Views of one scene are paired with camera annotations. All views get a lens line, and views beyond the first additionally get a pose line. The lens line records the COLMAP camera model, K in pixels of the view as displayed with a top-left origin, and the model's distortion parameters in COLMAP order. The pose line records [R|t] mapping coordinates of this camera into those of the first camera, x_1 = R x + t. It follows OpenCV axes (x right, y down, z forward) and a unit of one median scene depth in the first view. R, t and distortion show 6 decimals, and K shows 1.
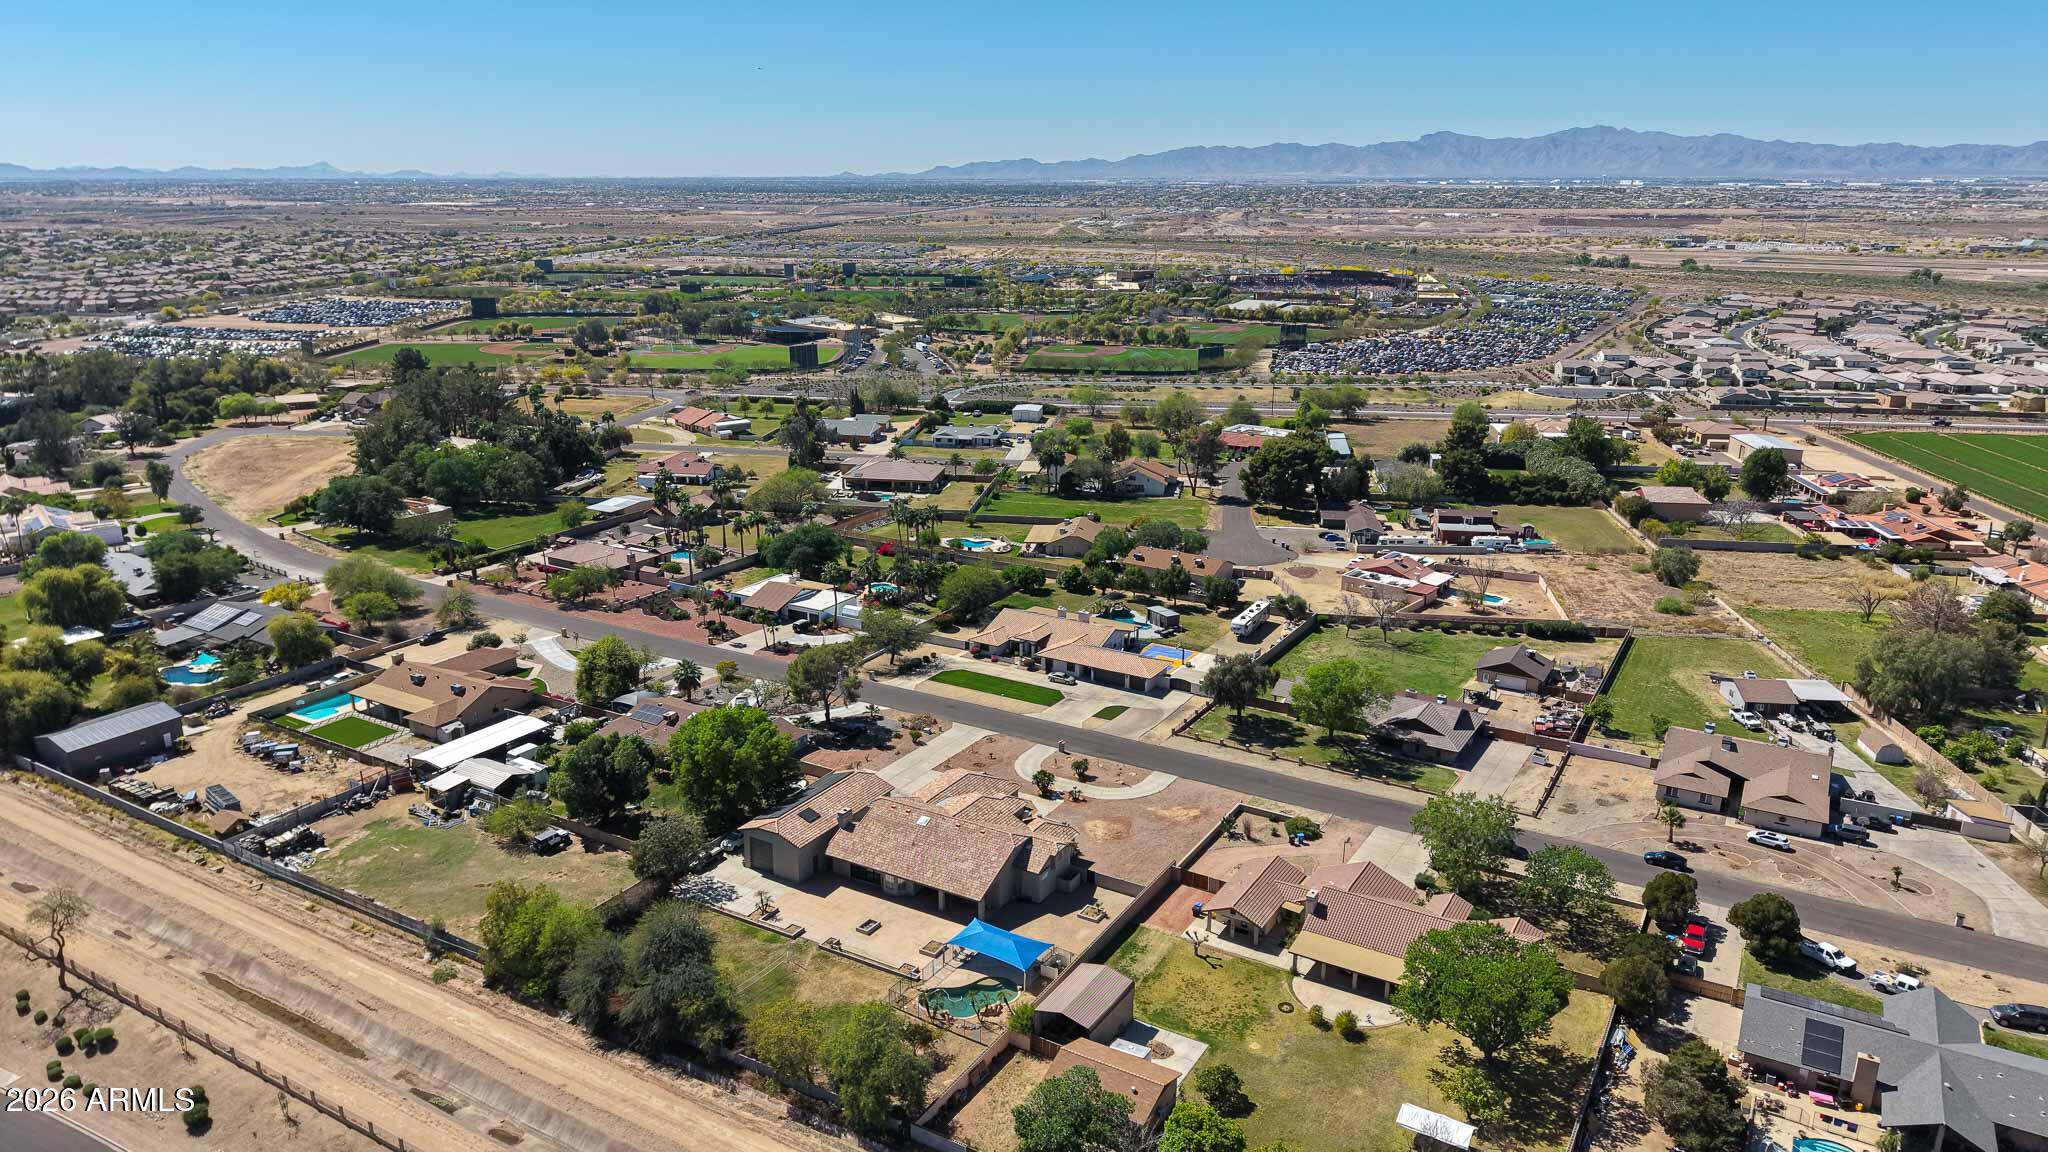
lens RADIAL K [[1364.3, 0, 1017.4], [0, 1364.3, 582.3], [0, 0, 1]] dist [0.045497, -0.054351]
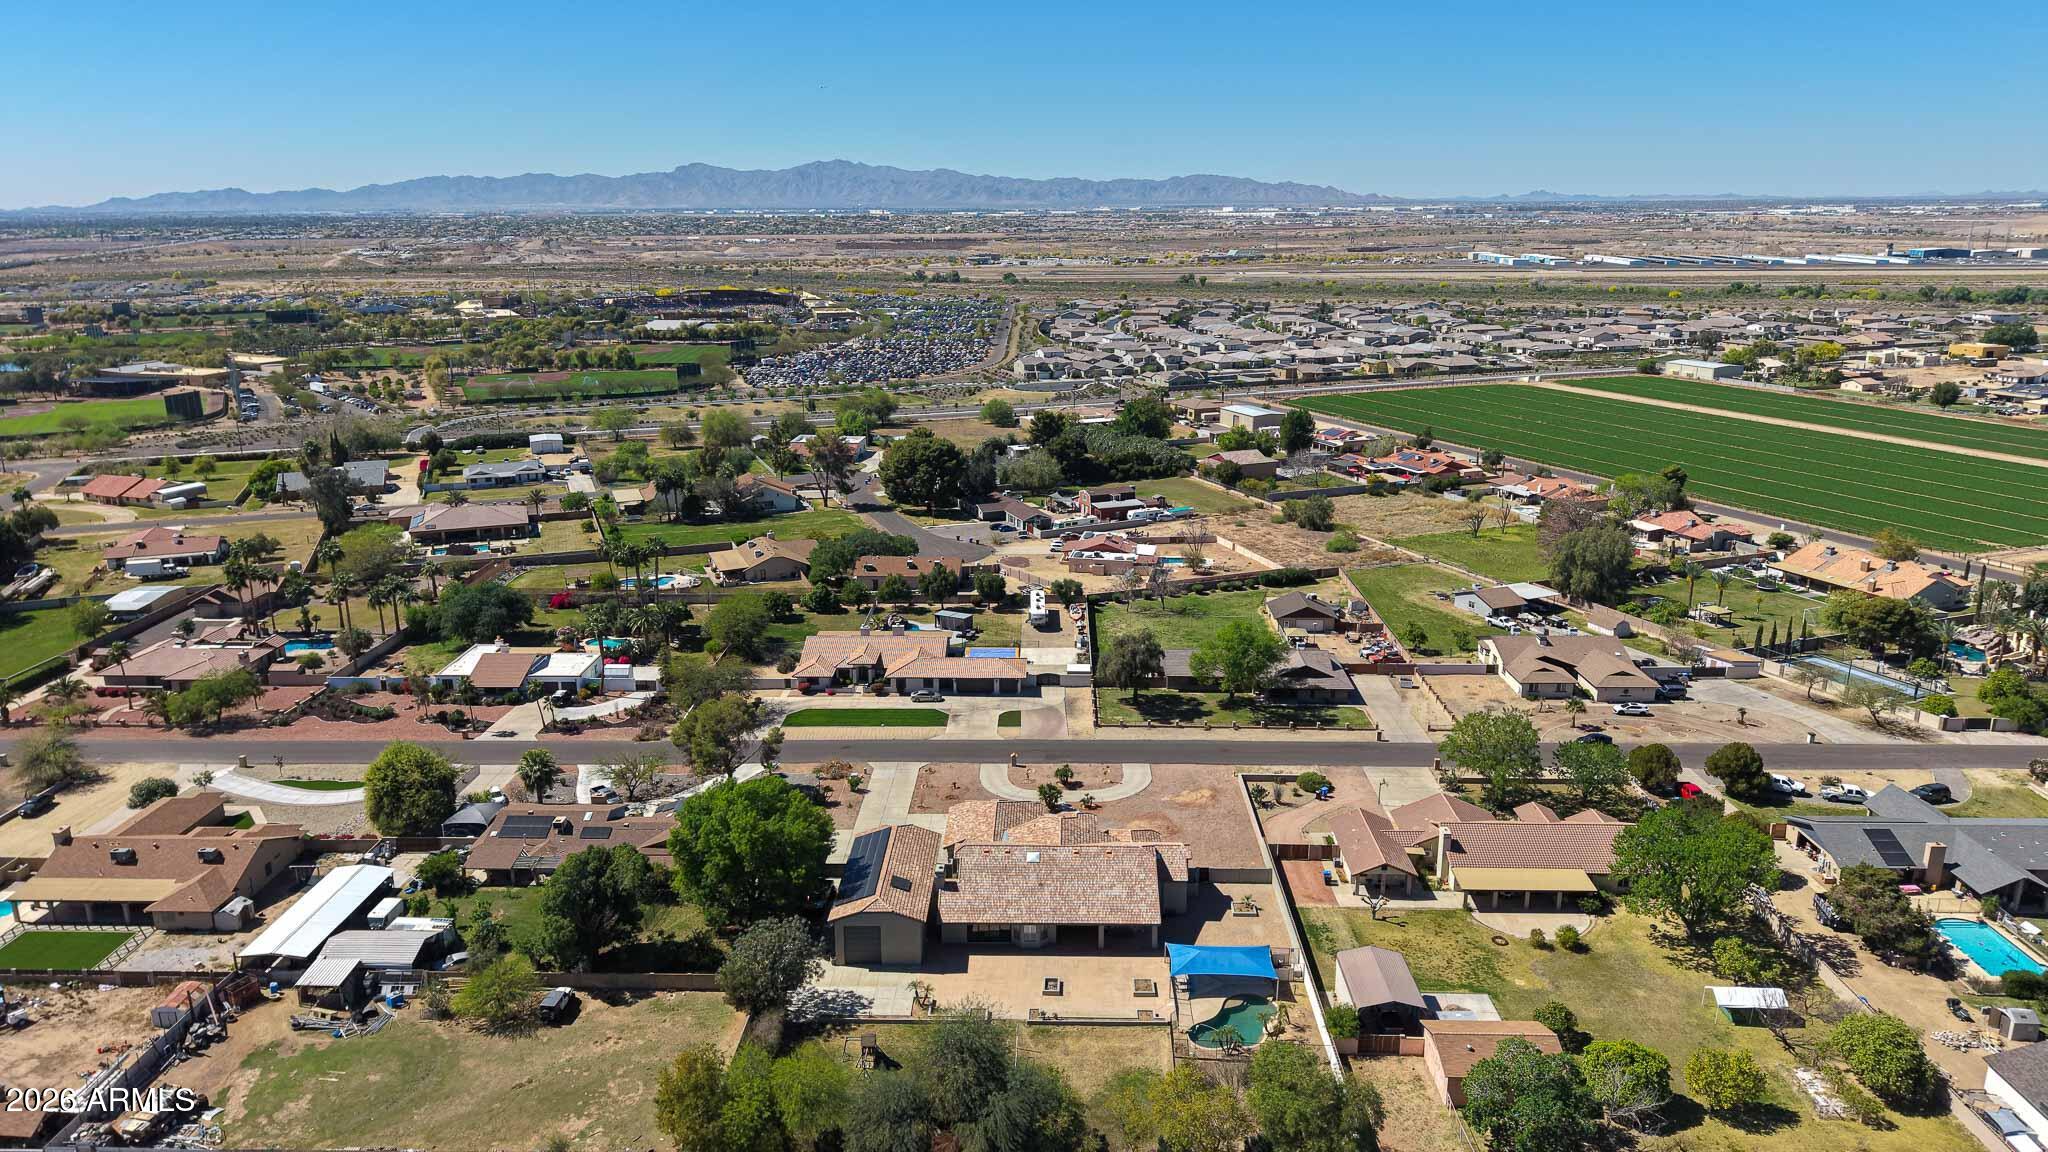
lens RADIAL K [[1364.3, 0, 1022.5], [0, 1364.3, 580.7], [0, 0, 1]] dist [0.045497, -0.054351]
pose [[0.871034, -0.135478, 0.472171, -0.351415], [0.145961, 0.989183, 0.014561, -0.010634], [-0.469036, 0.056235, 0.881387, 0.169230]]
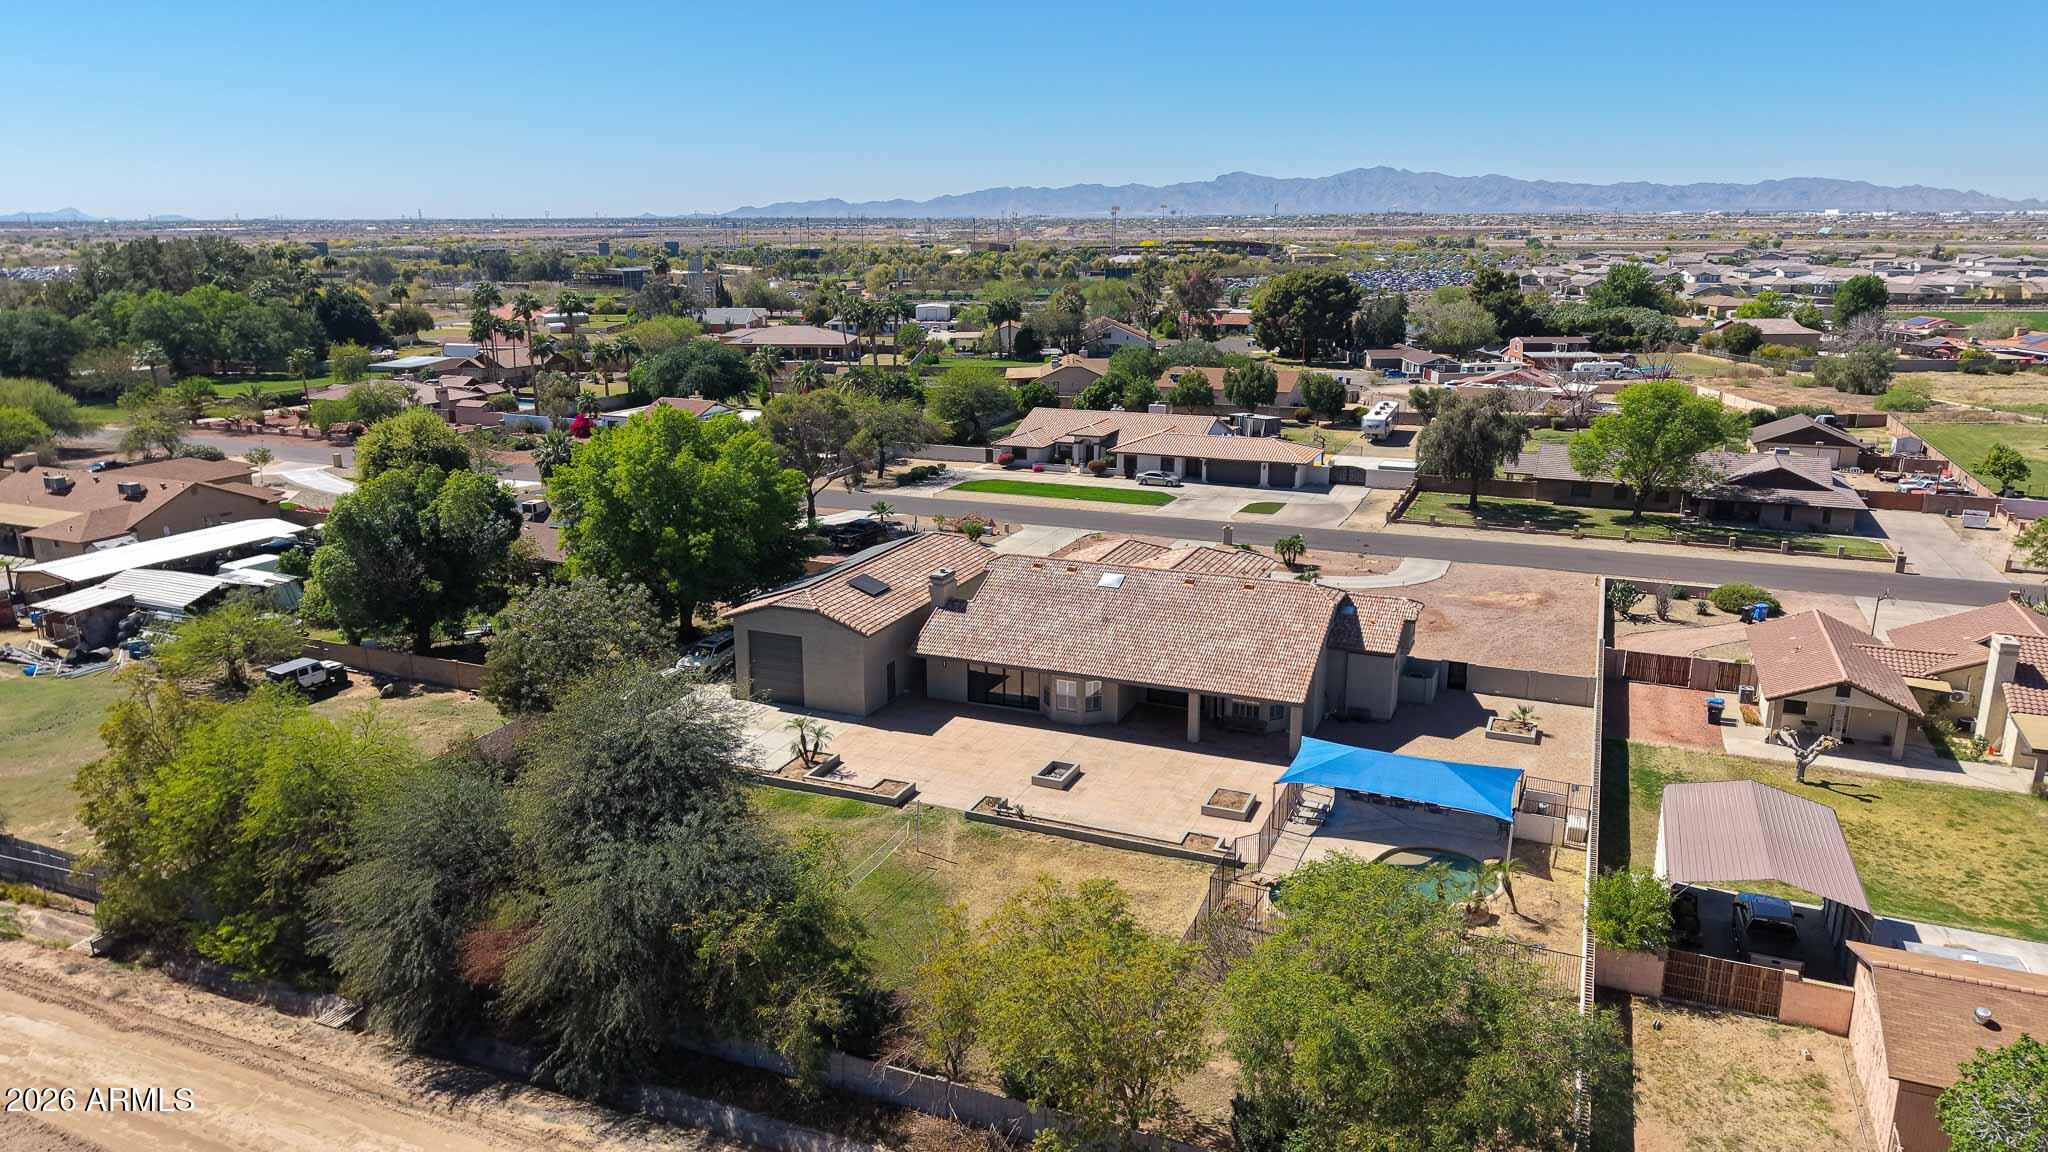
lens RADIAL K [[1364.3, 0, 1021.0], [0, 1364.3, 580.3], [0, 0, 1]] dist [0.045497, -0.054351]
pose [[0.990428, -0.039204, 0.132346, -0.125313], [0.043214, 0.998686, -0.027561, 0.141823], [-0.131092, 0.033016, 0.990820, 0.397488]]
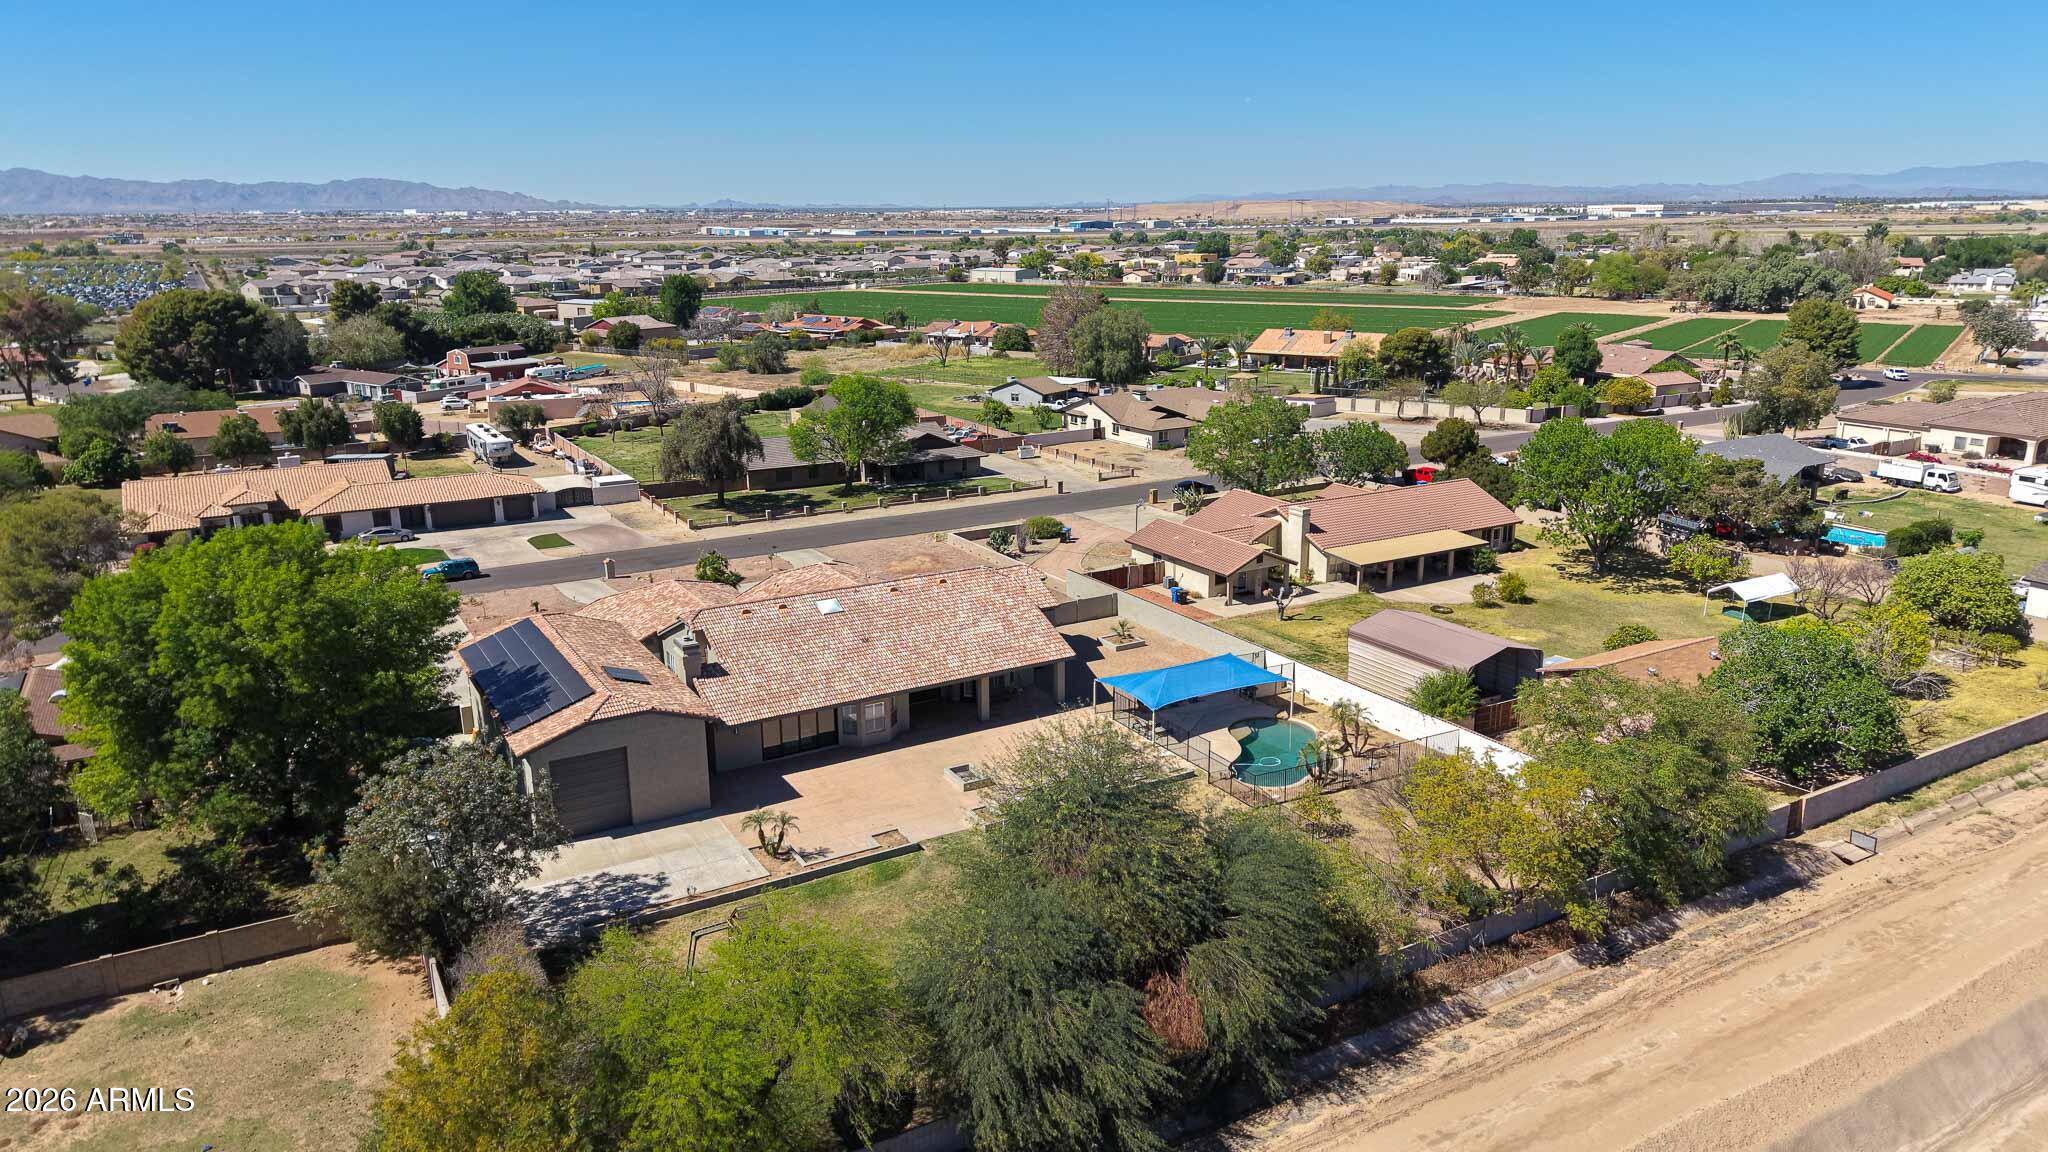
lens RADIAL K [[1364.3, 0, 1032.5], [0, 1364.3, 568.5], [0, 0, 1]] dist [0.045497, -0.054351]
pose [[0.476438, -0.227308, 0.849316, -0.345589], [0.257986, 0.959622, 0.112108, 0.094719], [-0.840506, 0.165699, 0.515843, 0.512707]]
